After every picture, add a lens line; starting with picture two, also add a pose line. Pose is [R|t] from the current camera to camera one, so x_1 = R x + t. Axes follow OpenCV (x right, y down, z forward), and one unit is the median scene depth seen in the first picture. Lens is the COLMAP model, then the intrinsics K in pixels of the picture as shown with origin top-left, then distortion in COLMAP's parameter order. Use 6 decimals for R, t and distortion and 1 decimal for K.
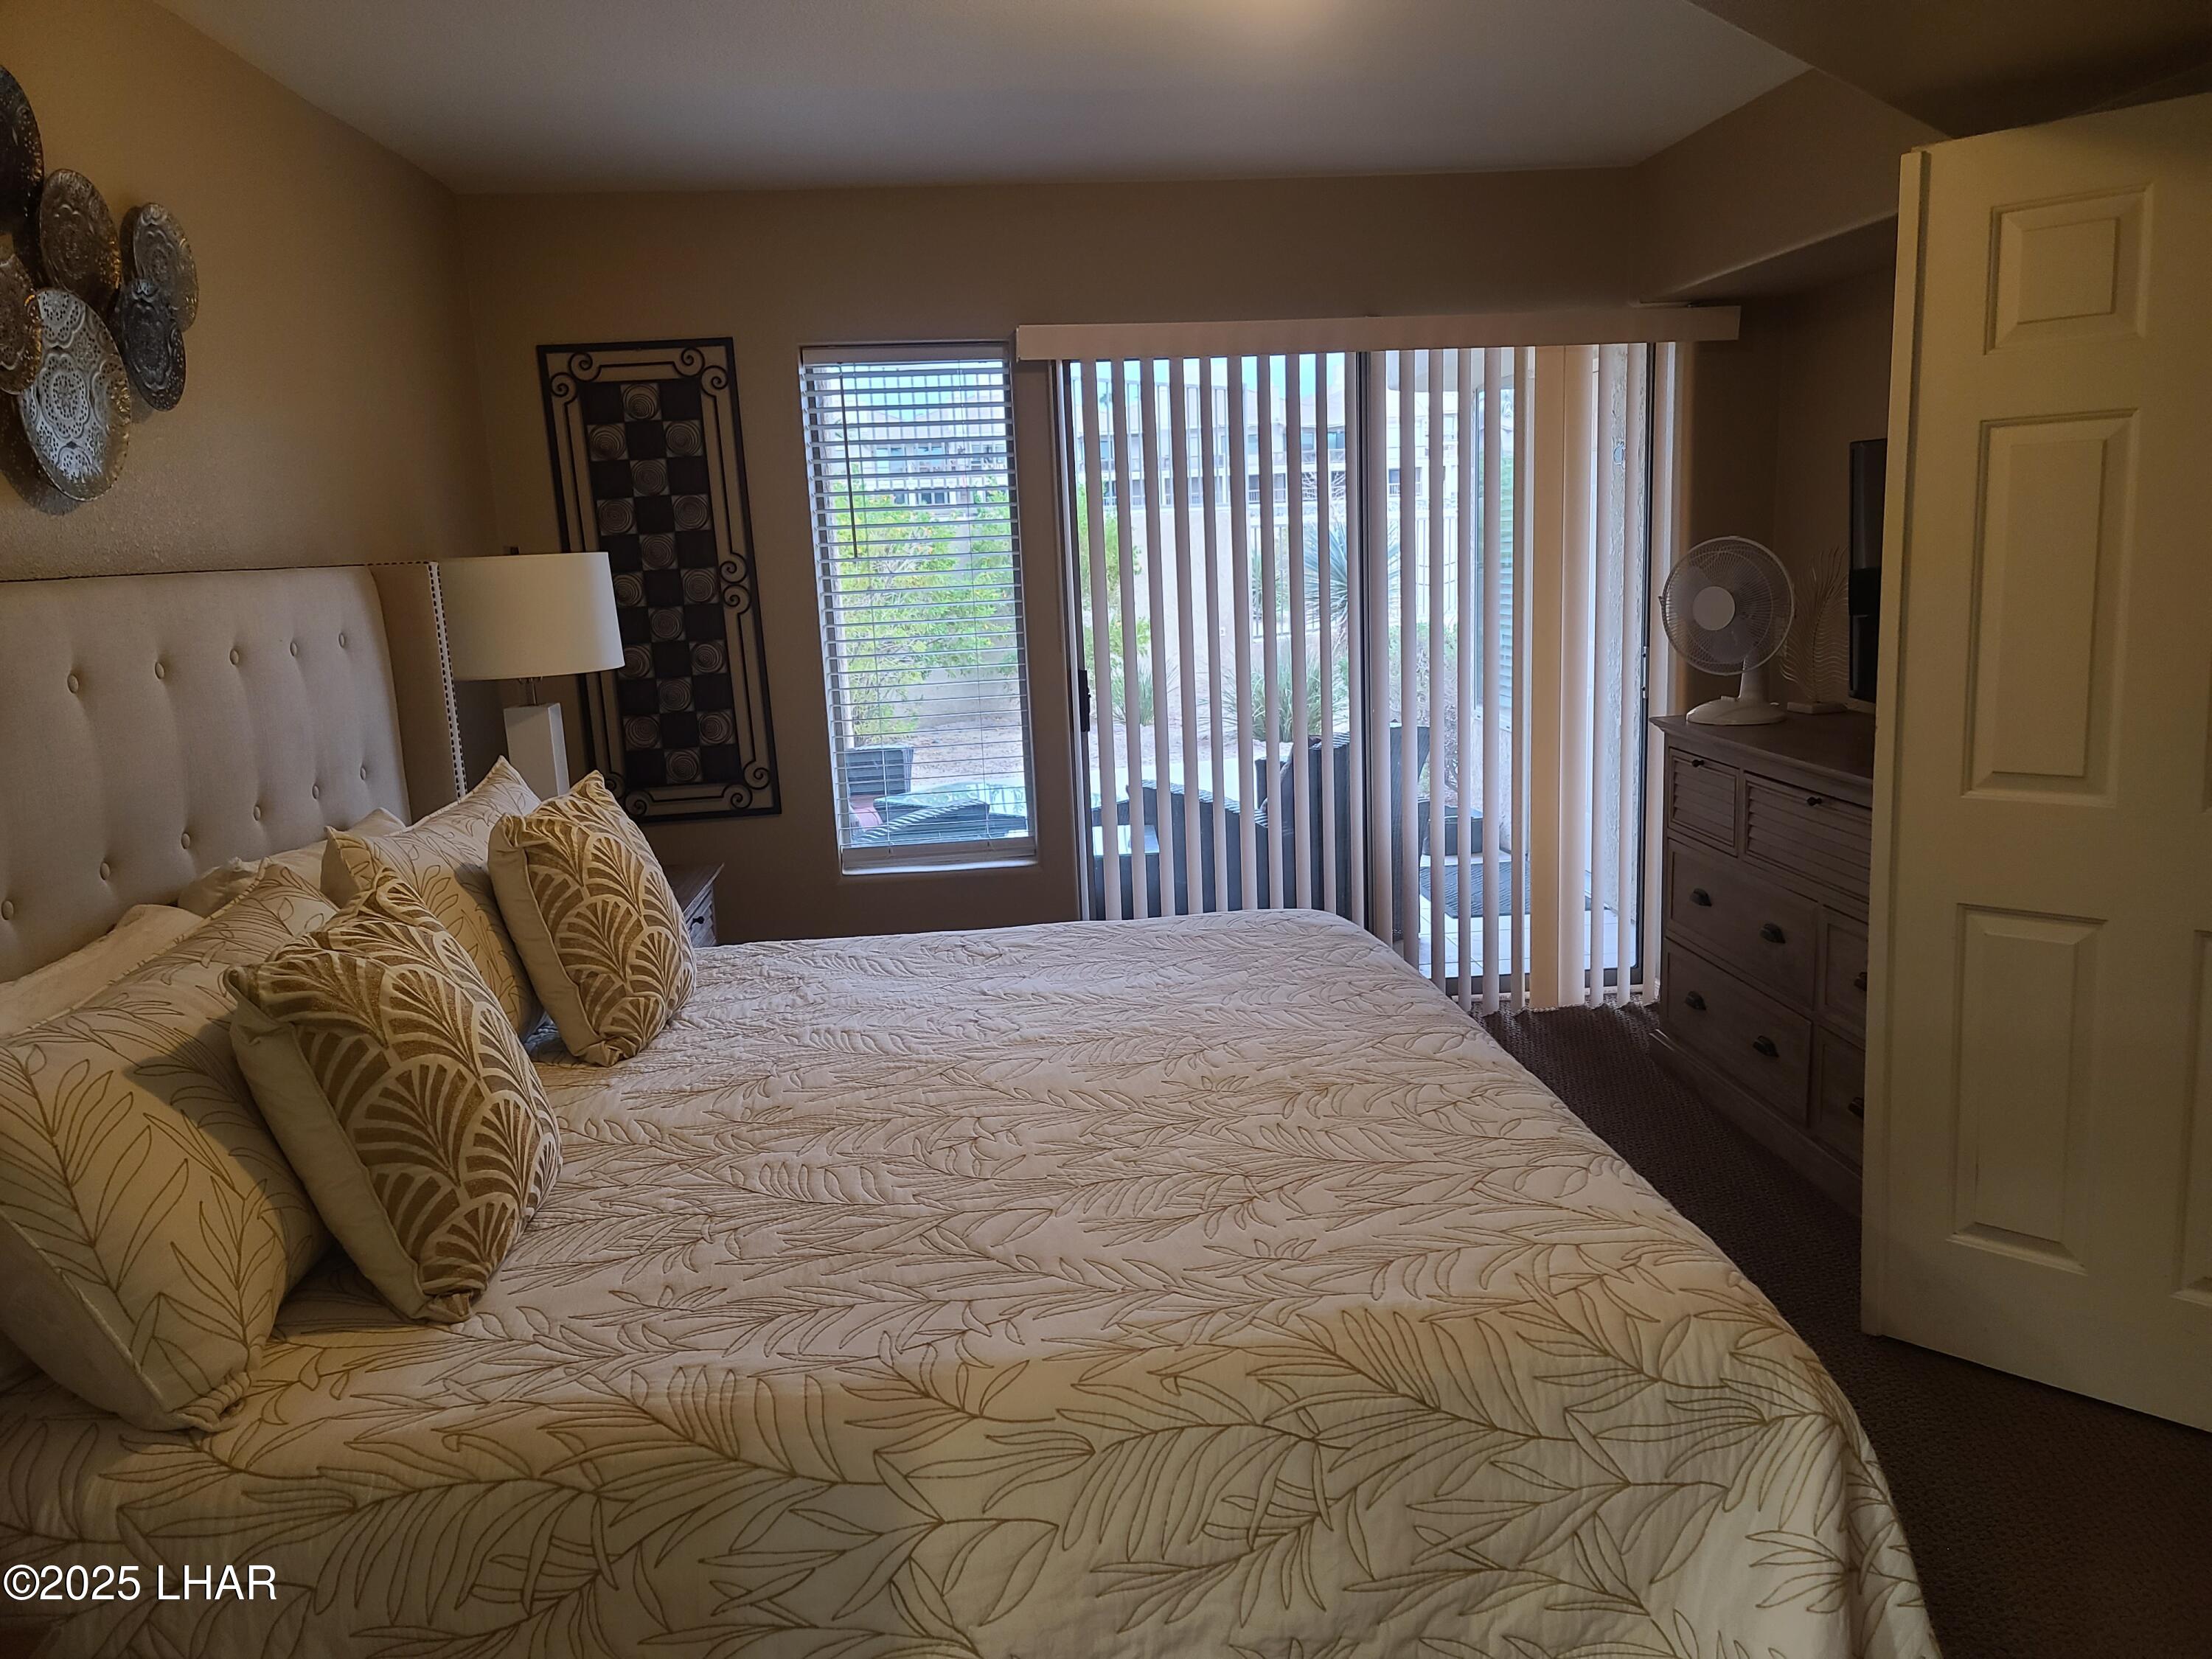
lens RADIAL K [[1609.2, 0, 1109.5], [0, 1609.2, 816.2], [0, 0, 1]] dist [0.068152, -0.068805]
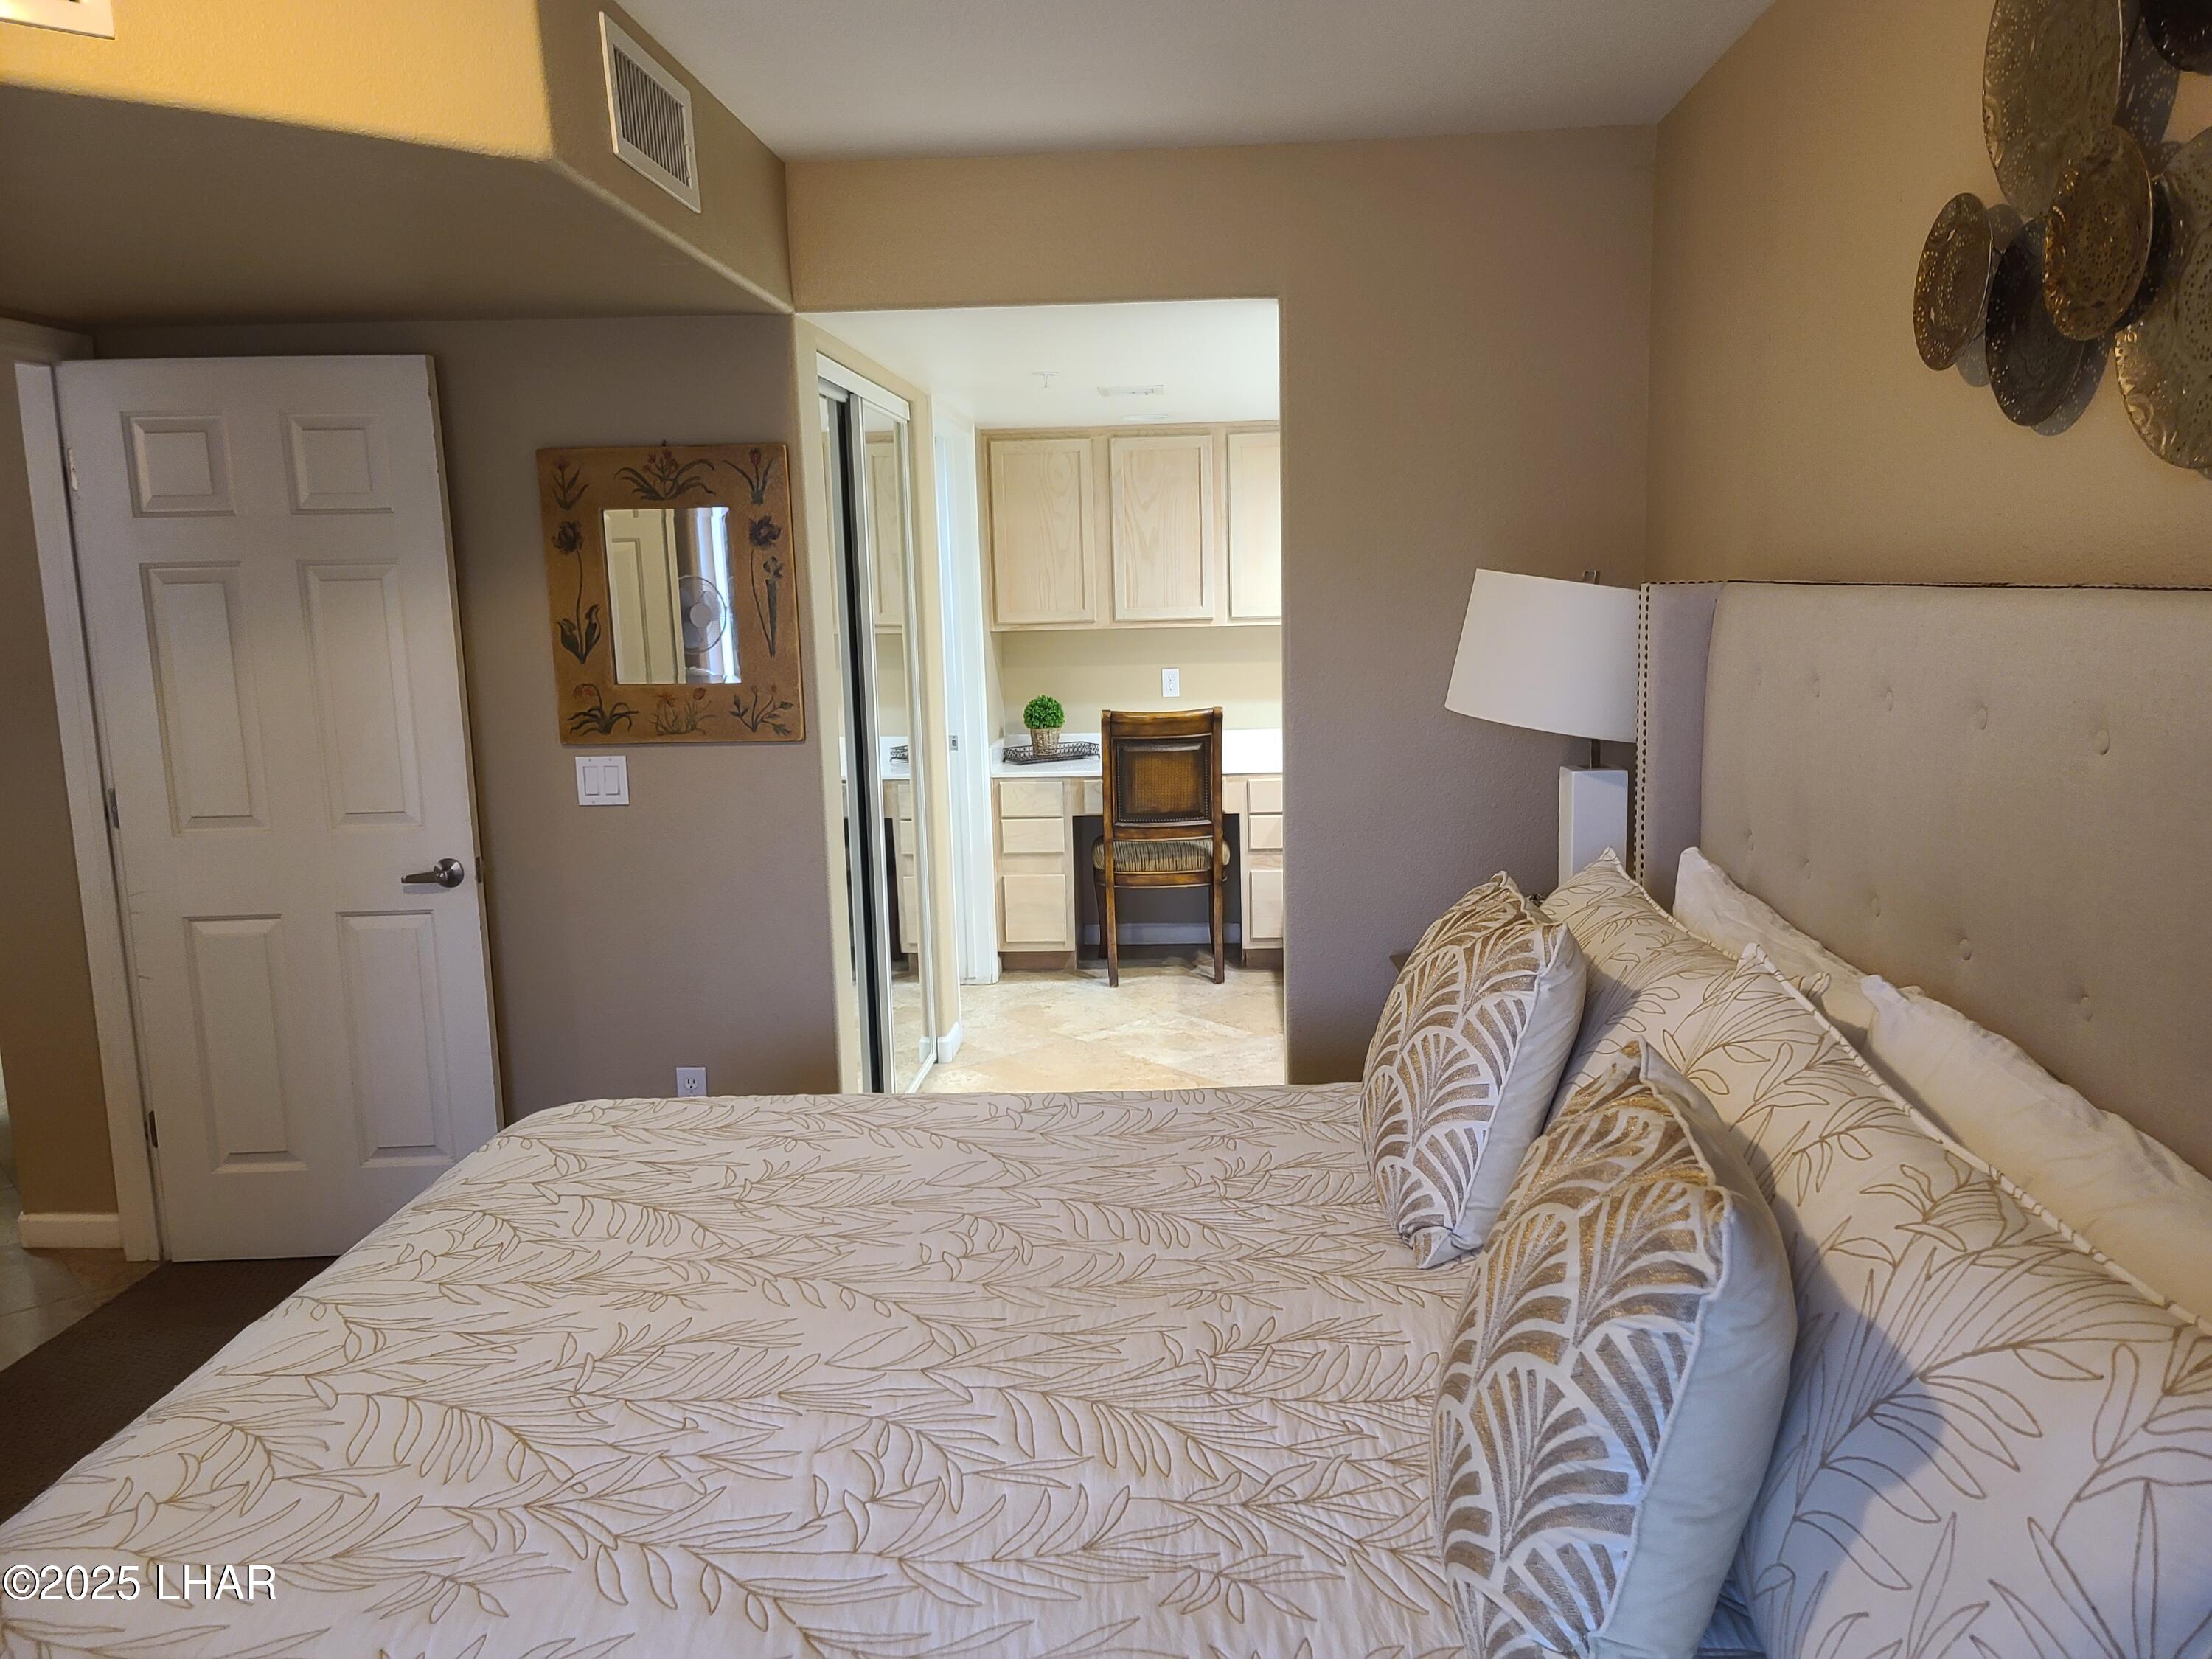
lens RADIAL K [[1609.2, 0, 1111.2], [0, 1609.2, 840.6], [0, 0, 1]] dist [0.068152, -0.068805]
pose [[-0.987607, 0.037339, 0.152441, -0.159288], [0.086222, 0.940667, 0.328193, -0.161231], [-0.131141, 0.337270, -0.932229, 0.894885]]
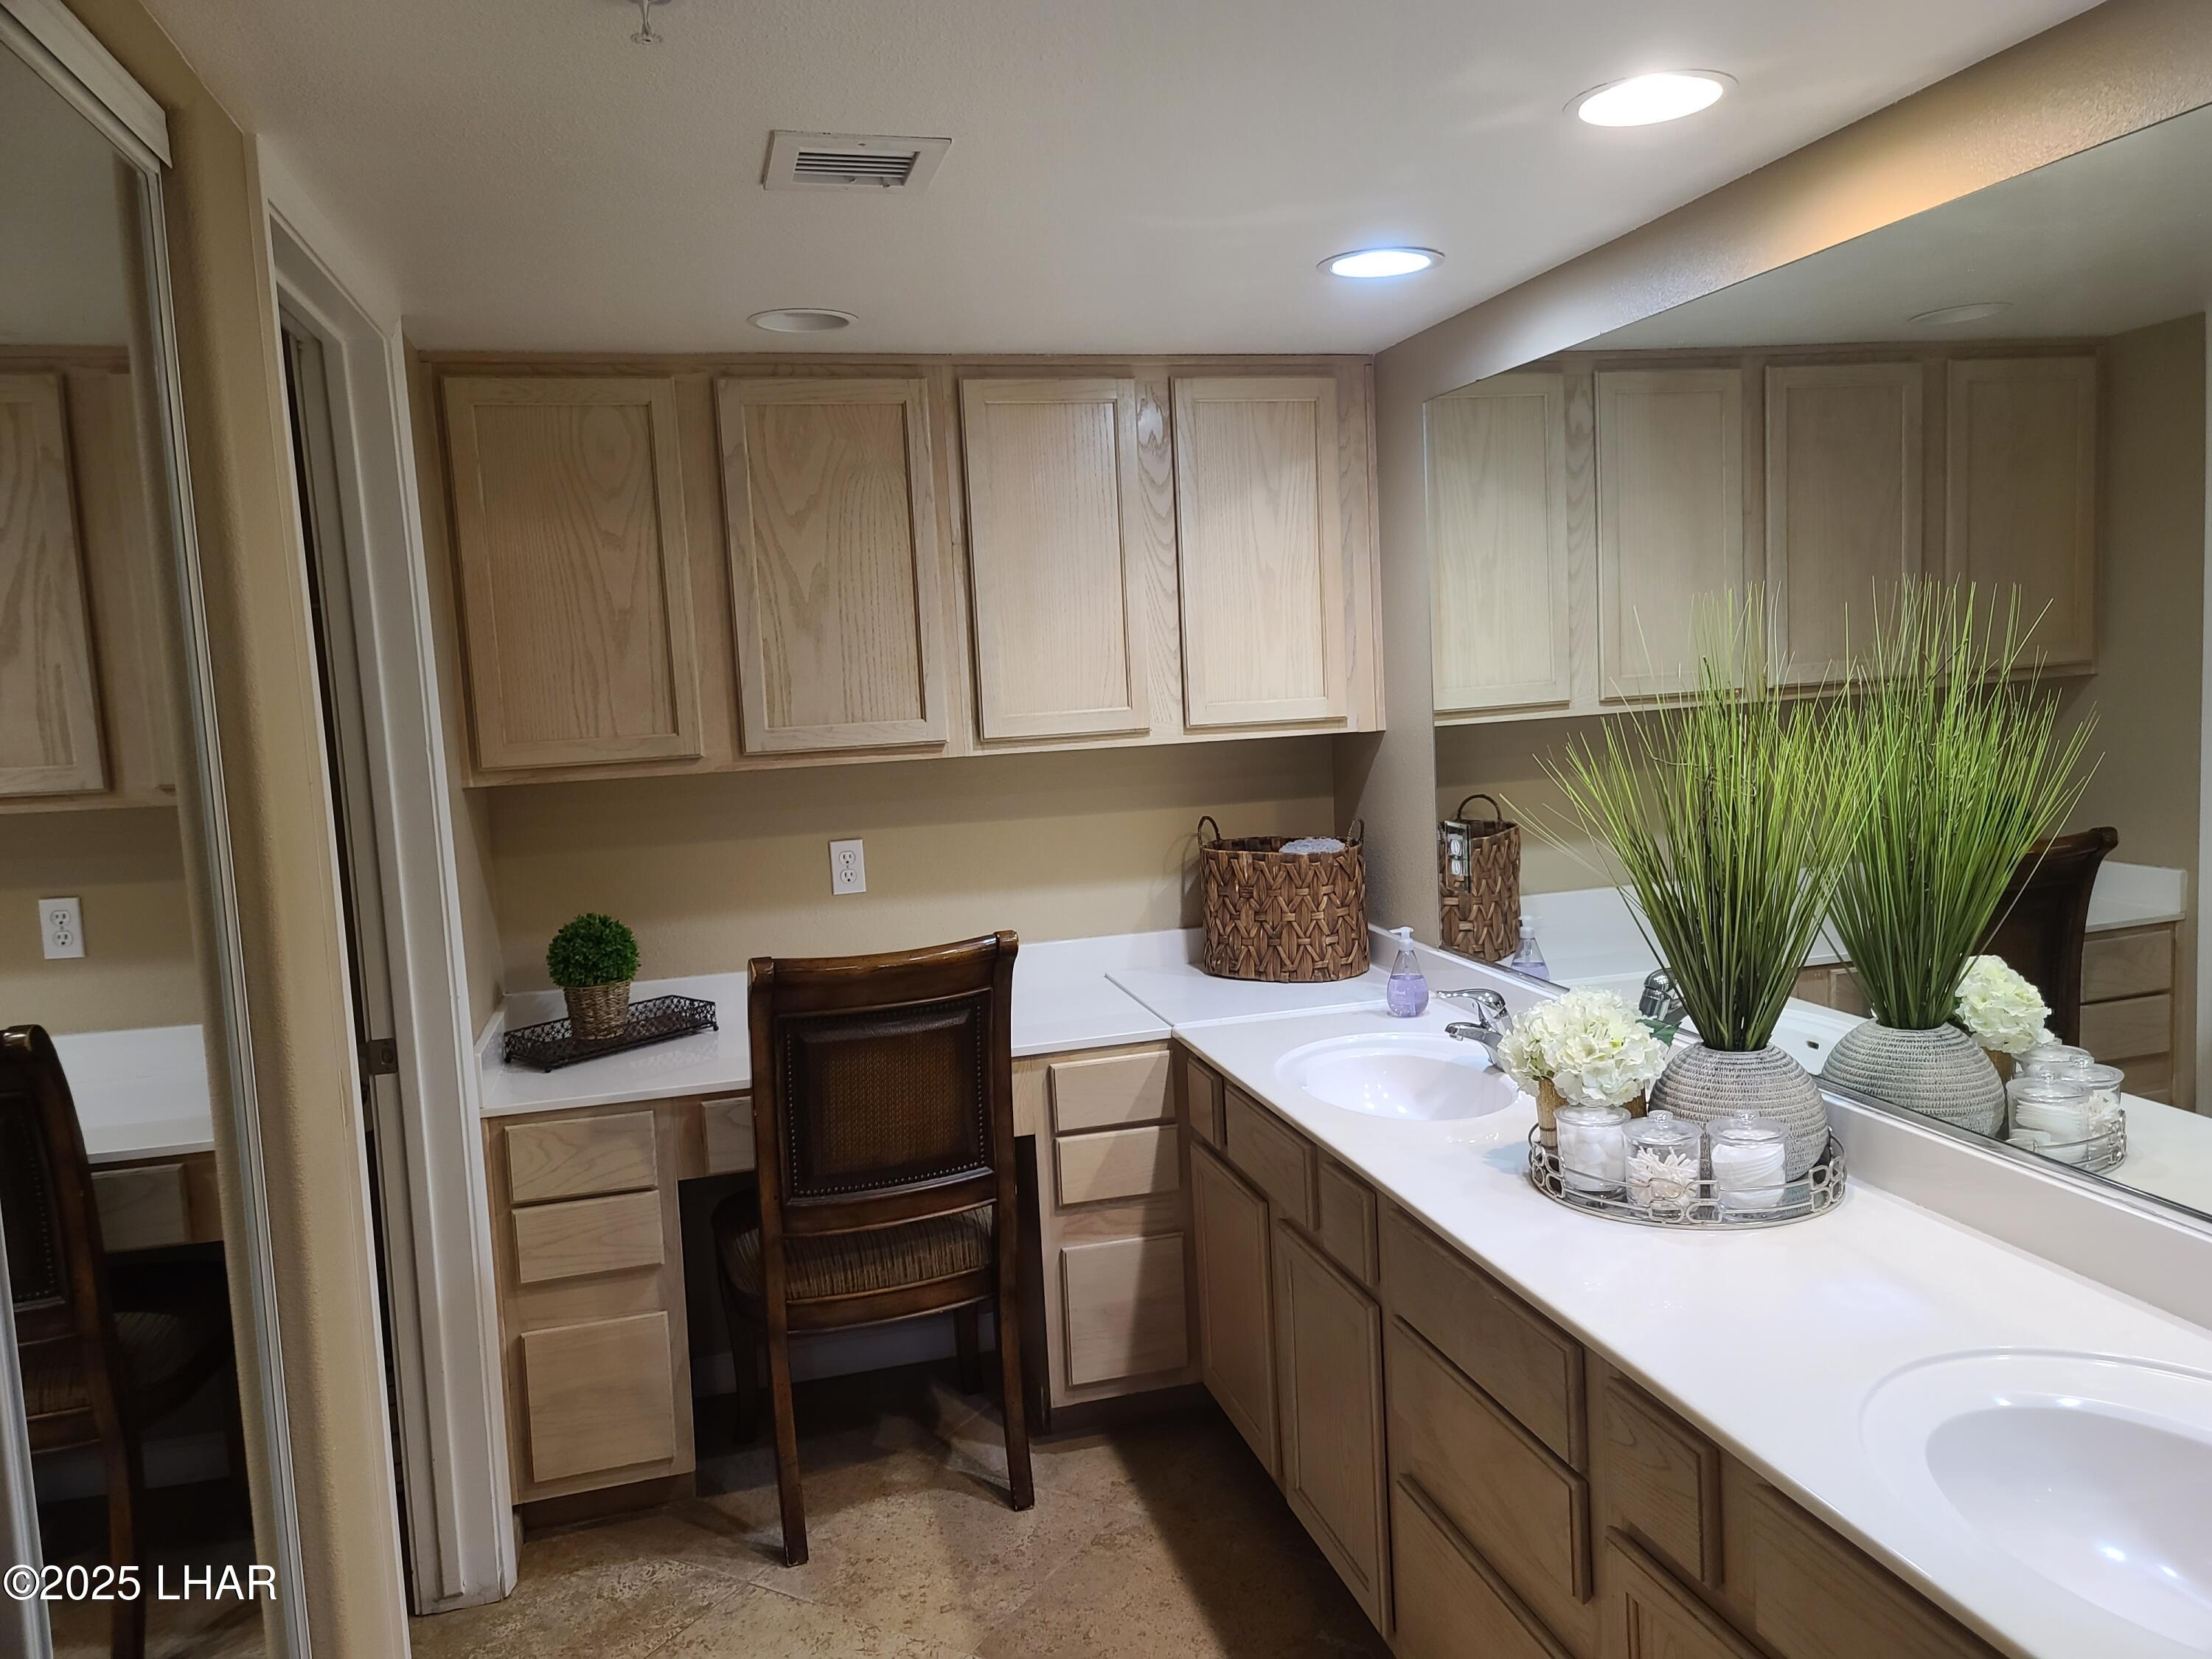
lens RADIAL K [[1609.2, 0, 1122.2], [0, 1609.2, 837.4], [0, 0, 1]] dist [0.068152, -0.068805]
pose [[-0.981606, 0.103532, -0.160405, -0.070343], [0.057455, 0.961438, 0.268953, -0.083071], [0.182065, 0.254790, -0.949702, 0.511161]]
